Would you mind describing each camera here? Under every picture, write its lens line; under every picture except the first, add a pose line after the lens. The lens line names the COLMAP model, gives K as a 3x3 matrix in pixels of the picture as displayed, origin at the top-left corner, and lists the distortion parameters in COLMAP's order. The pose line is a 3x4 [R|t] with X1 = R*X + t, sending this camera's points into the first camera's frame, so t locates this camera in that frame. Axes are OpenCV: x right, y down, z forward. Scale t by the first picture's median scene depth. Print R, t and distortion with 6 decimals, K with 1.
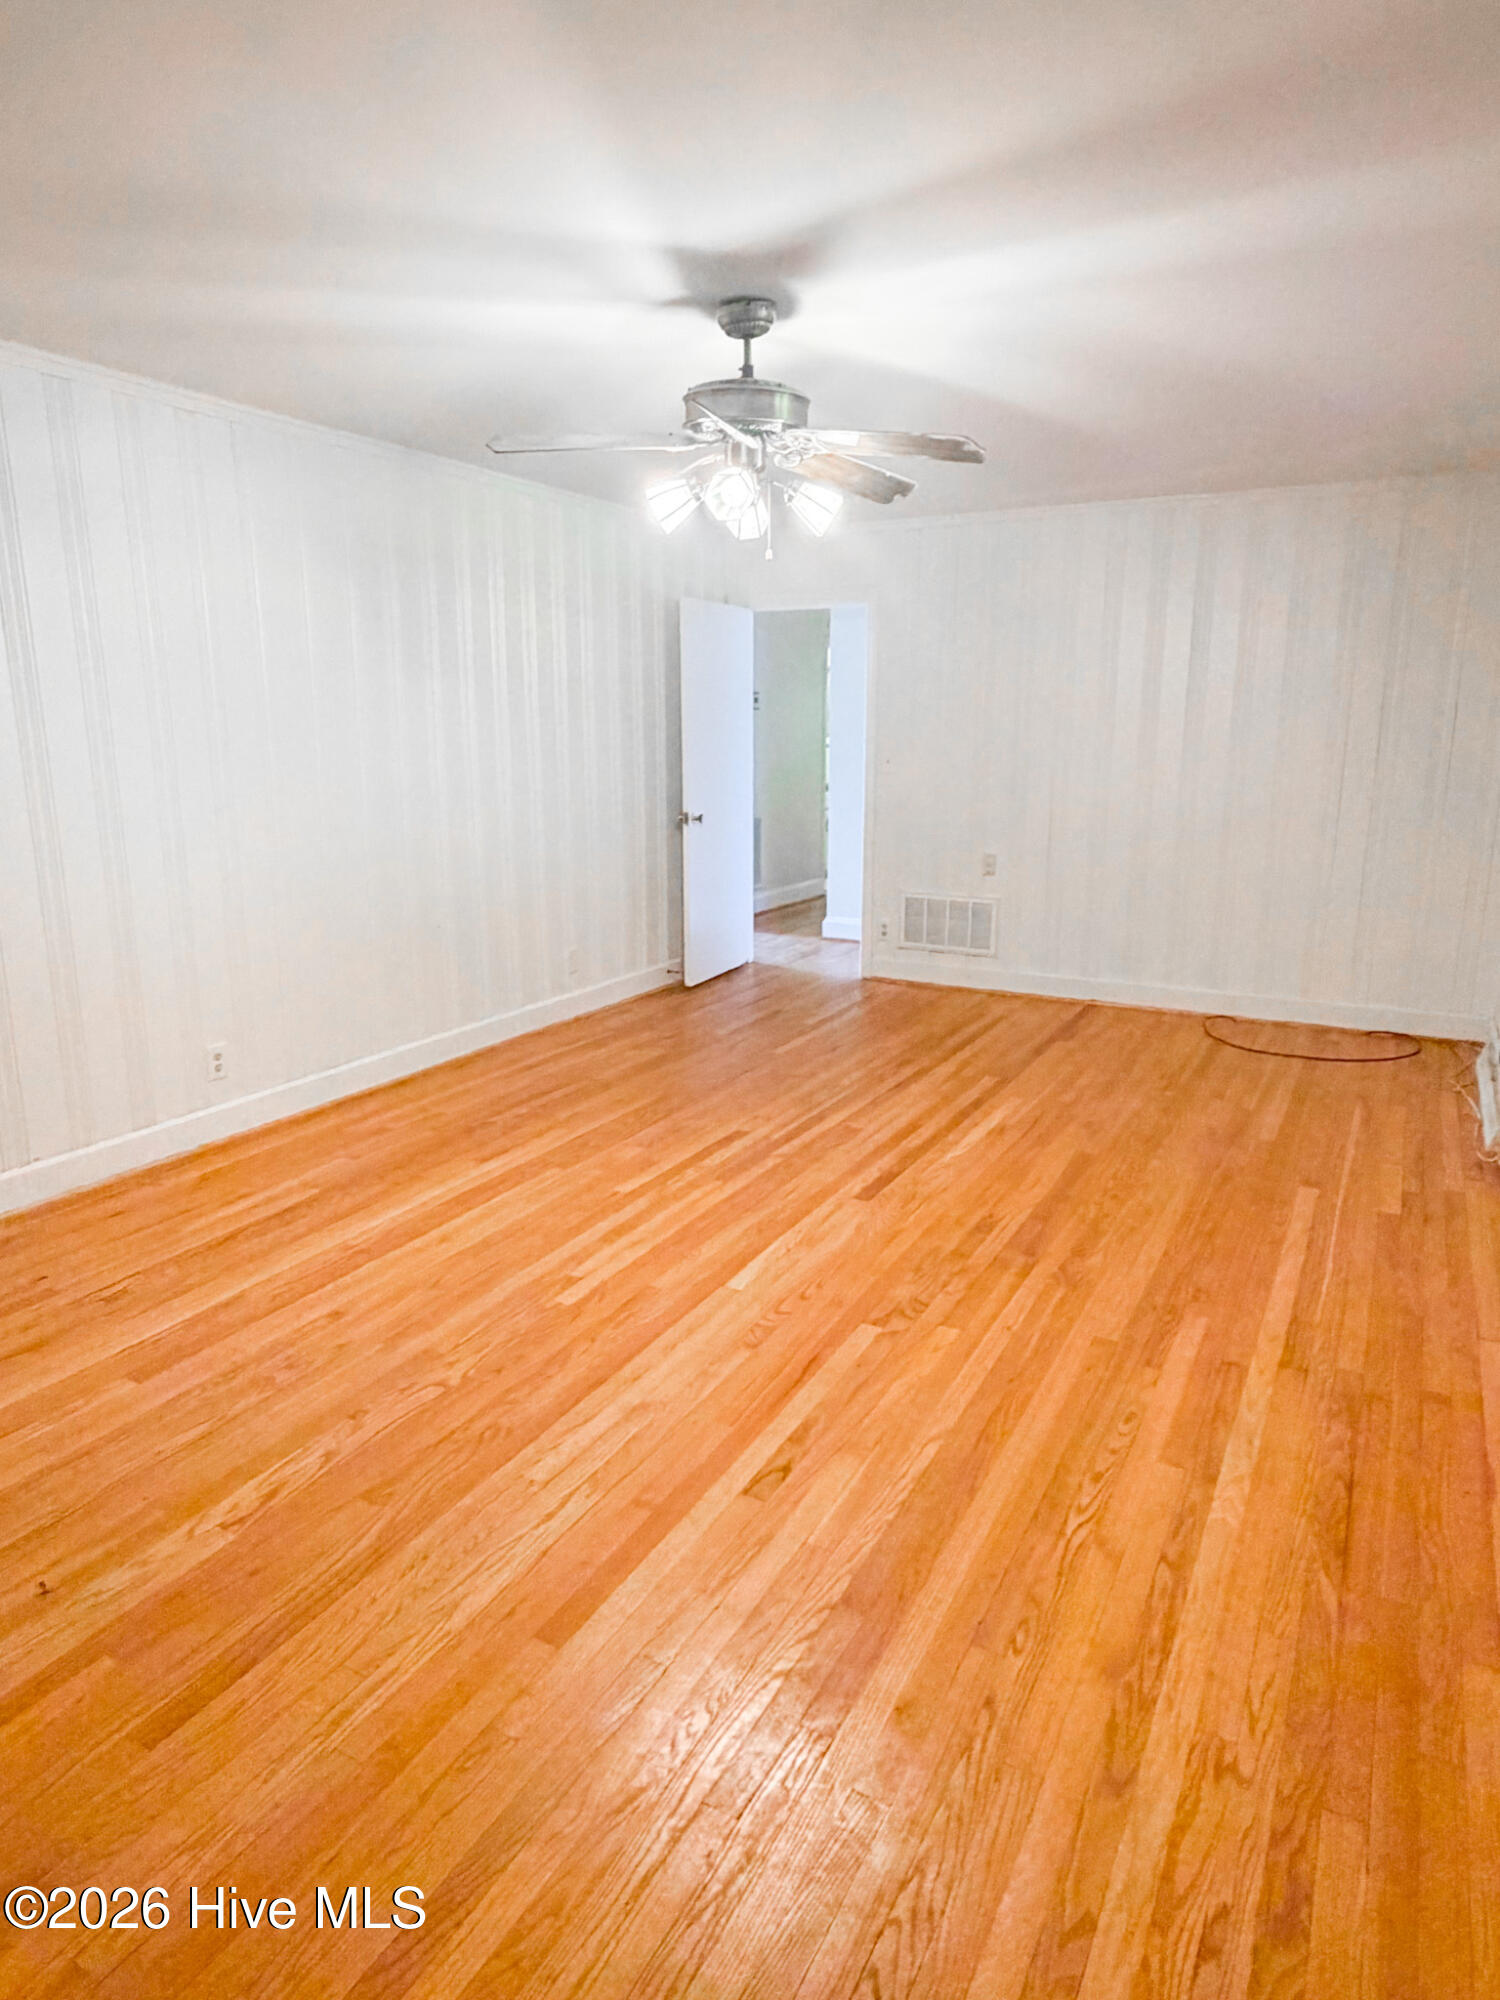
lens RADIAL K [[1229.3, 0, 746.6], [0, 1229.3, 1001.3], [0, 0, 1]] dist [-0.009956, -0.000911]
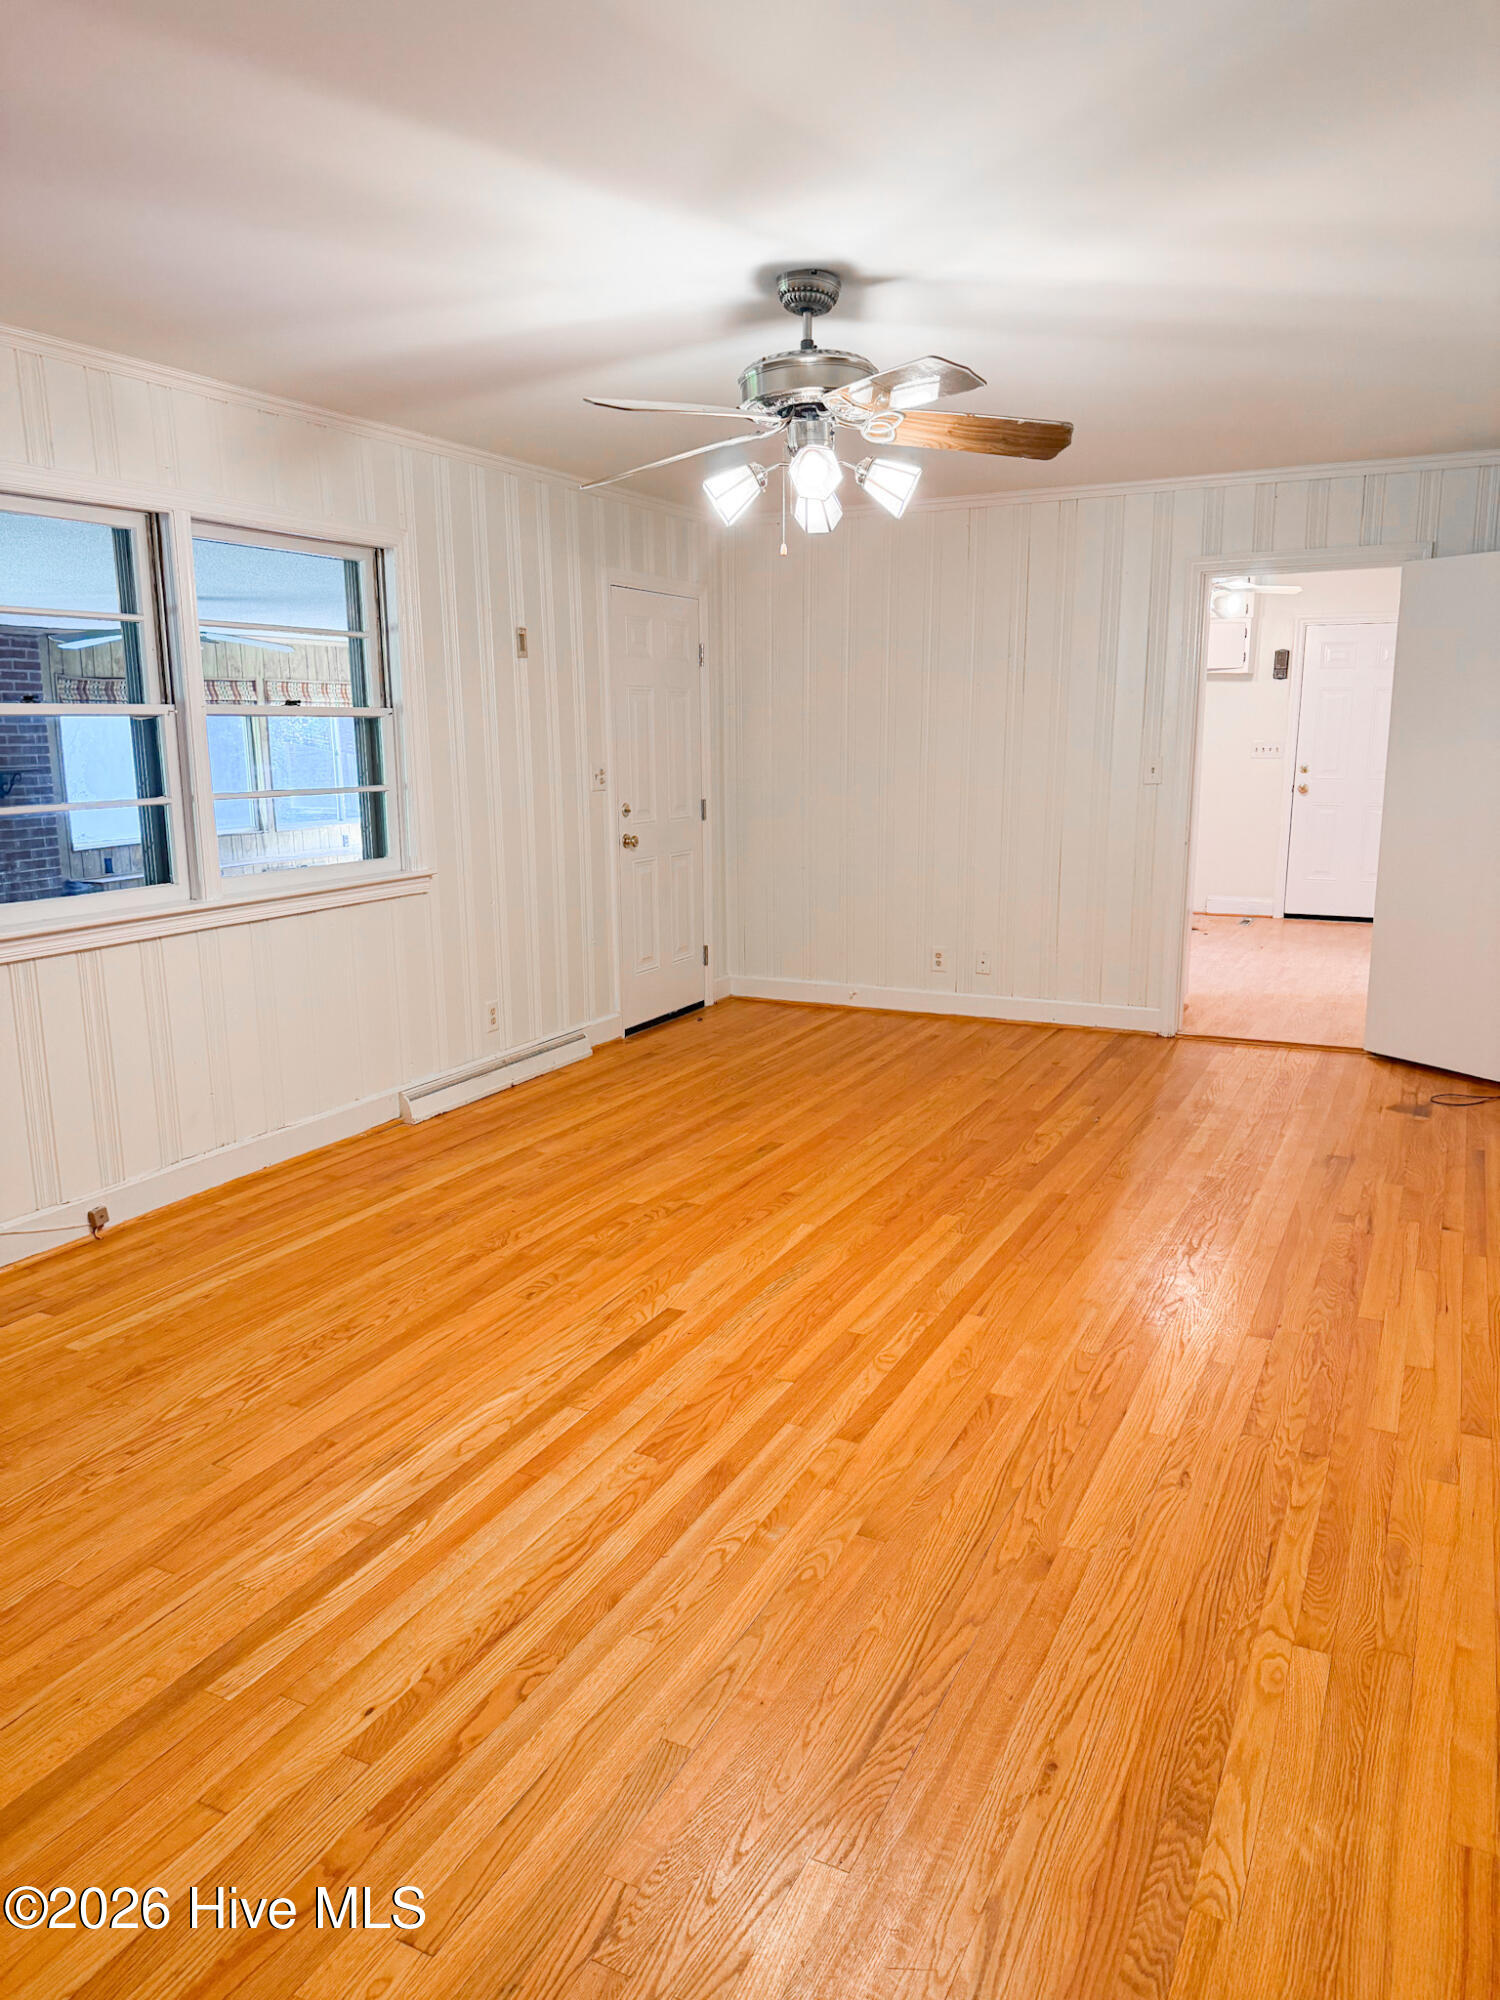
lens RADIAL K [[1419.3, 0, 754.8], [0, 1419.3, 1009.2], [0, 0, 1]] dist [0.029585, -0.000812]
pose [[-0.999177, 0.015691, -0.037410, 0.086963], [-0.000824, 0.914123, 0.405436, -0.486383], [0.040559, 0.405133, -0.913358, 2.147043]]
